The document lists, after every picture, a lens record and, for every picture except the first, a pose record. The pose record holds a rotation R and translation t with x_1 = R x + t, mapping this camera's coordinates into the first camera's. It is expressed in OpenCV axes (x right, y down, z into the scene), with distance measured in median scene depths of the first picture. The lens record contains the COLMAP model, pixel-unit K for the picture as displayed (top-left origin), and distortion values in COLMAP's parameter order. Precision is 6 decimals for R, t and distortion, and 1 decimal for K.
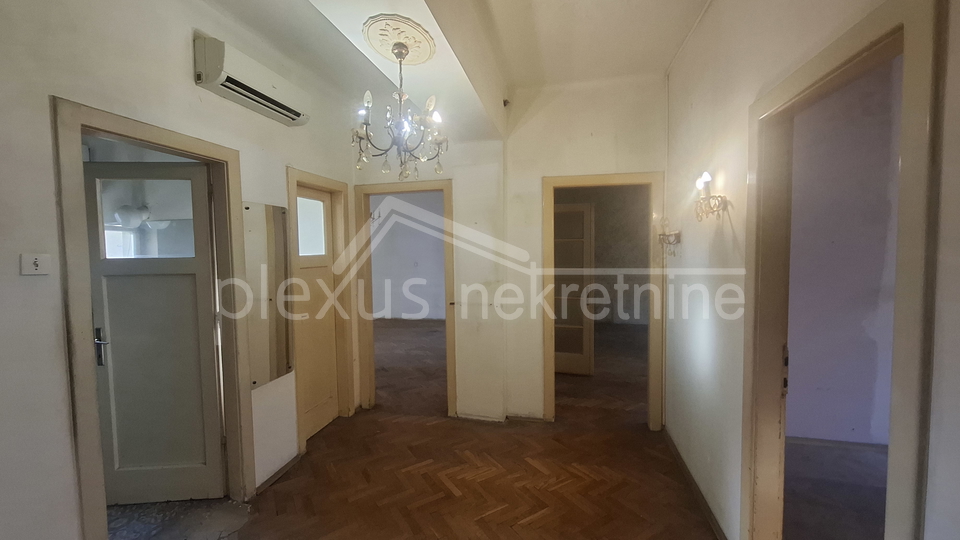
lens RADIAL K [[381.6, 0, 476.5], [0, 381.6, 267.4], [0, 0, 1]] dist [-0.001901, -0.000145]
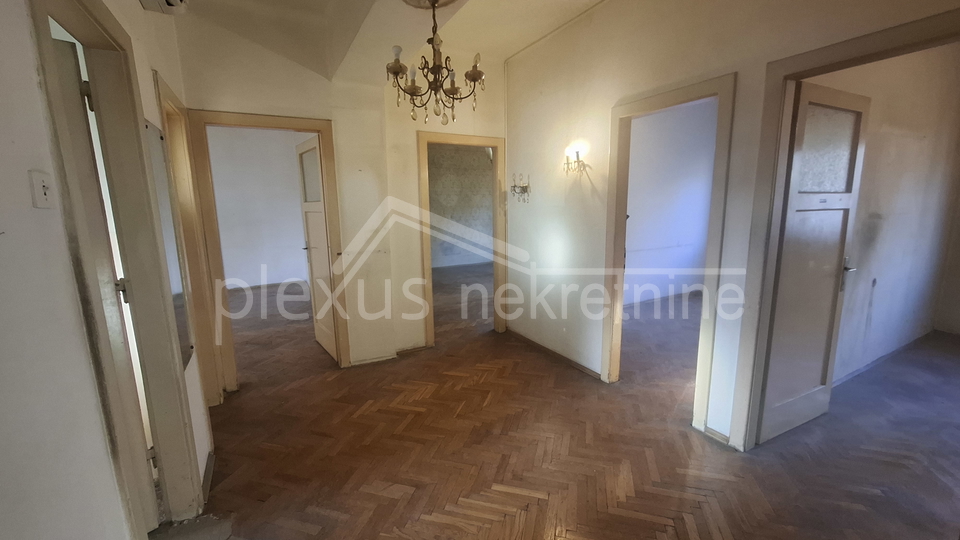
lens RADIAL K [[381.6, 0, 476.5], [0, 381.6, 267.4], [0, 0, 1]] dist [-0.001901, -0.000145]
pose [[0.745474, -0.107598, 0.657793, -0.548113], [0.038688, 0.992206, 0.118454, 0.034134], [-0.665411, -0.062855, 0.743826, 0.059617]]
